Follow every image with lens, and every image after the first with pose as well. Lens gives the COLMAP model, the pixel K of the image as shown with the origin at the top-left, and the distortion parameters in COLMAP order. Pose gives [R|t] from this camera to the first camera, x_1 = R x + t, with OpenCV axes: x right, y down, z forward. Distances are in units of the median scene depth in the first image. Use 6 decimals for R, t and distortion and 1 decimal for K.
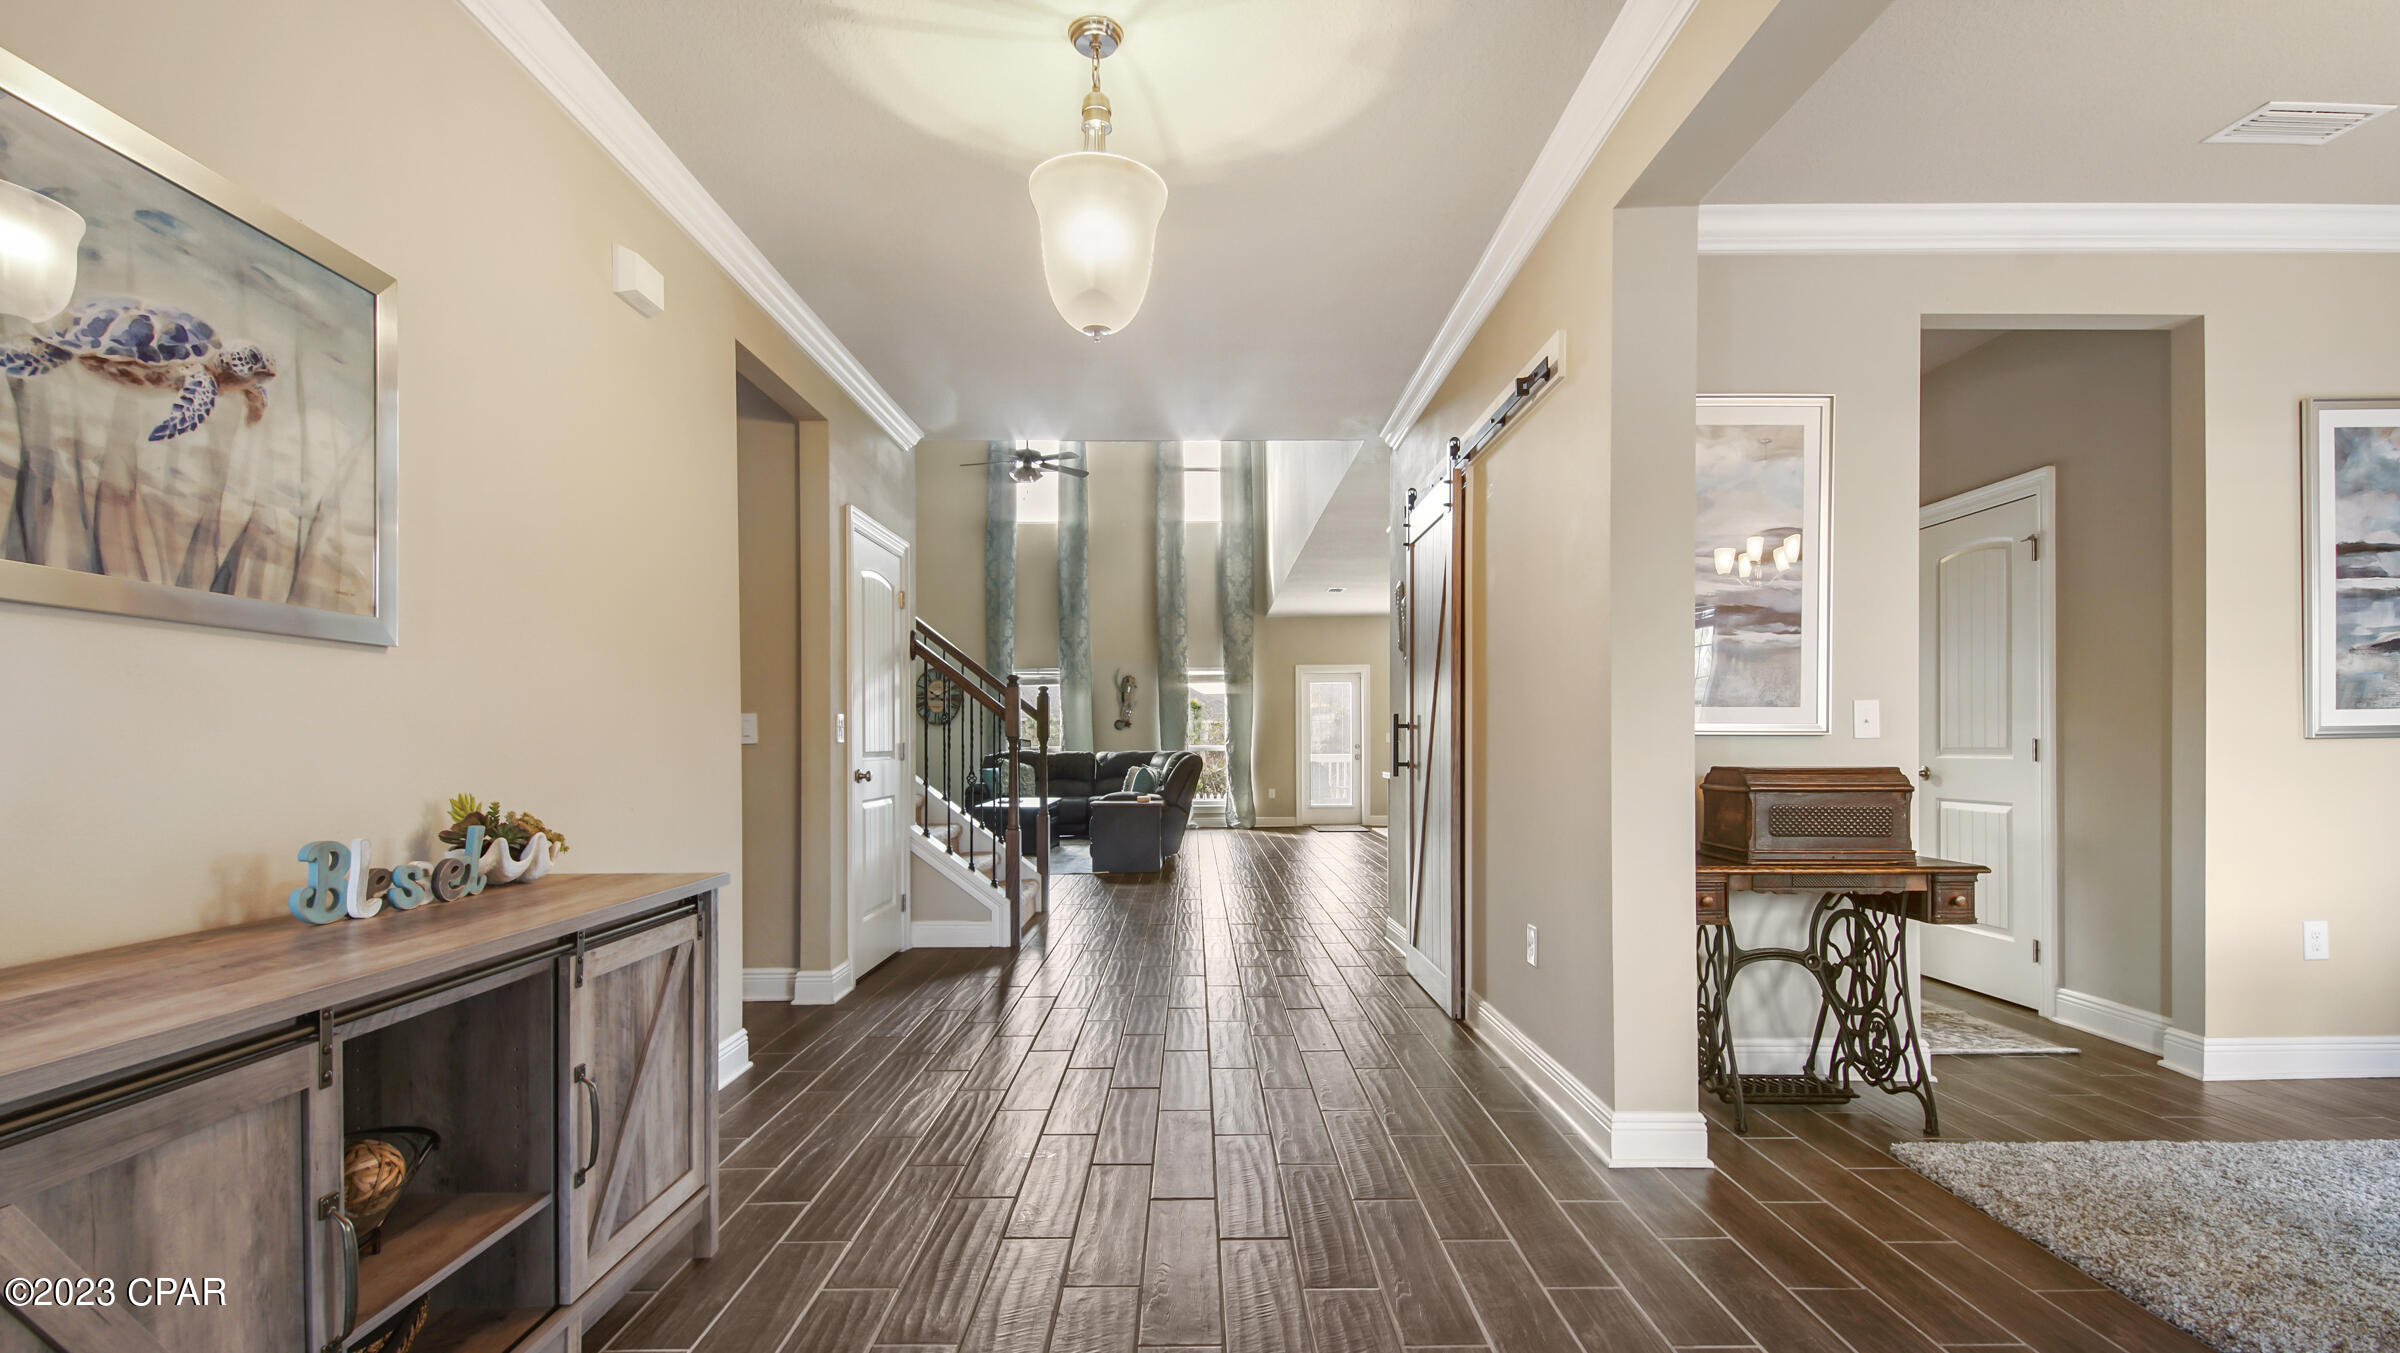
lens RADIAL K [[1122.2, 0, 1236.0], [0, 1122.2, 681.8], [0, 0, 1]] dist [0.036346, -0.020786]
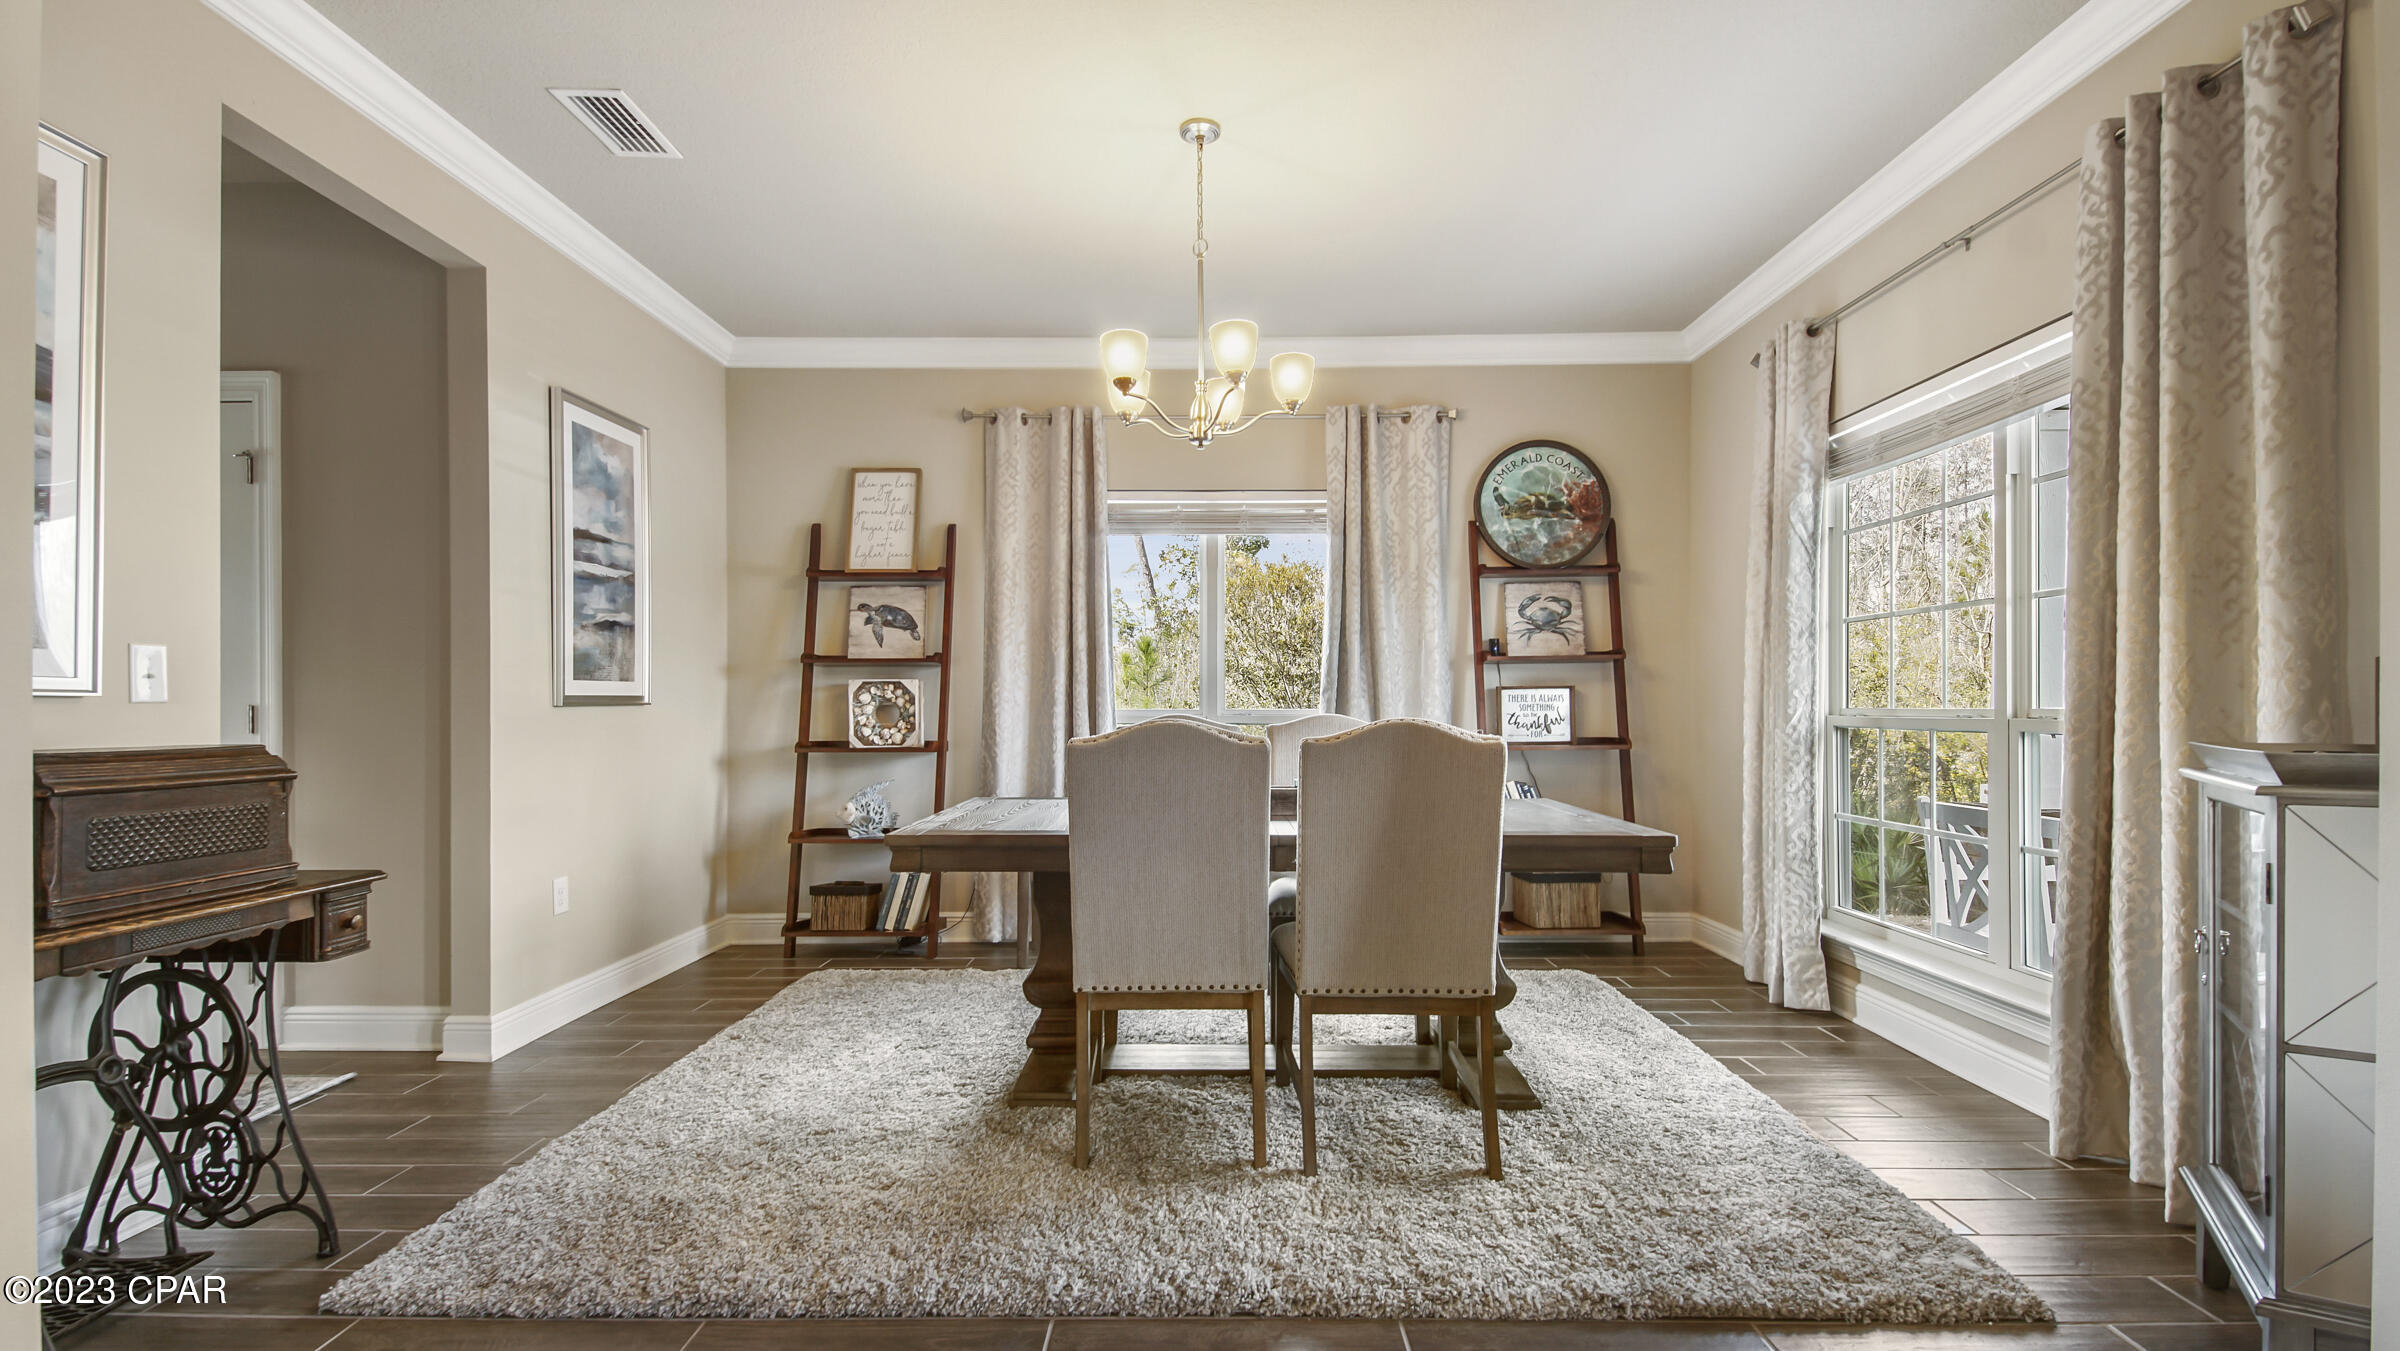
lens RADIAL K [[1086.9, 0, 1196.8], [0, 1086.9, 700.3], [0, 0, 1]] dist [-0.000982, -0.000441]
pose [[0.049887, 0.010084, 0.998704, -0.042596], [-0.048940, 0.998772, -0.007640, 0.024746], [-0.997555, -0.048496, 0.050320, 0.393625]]
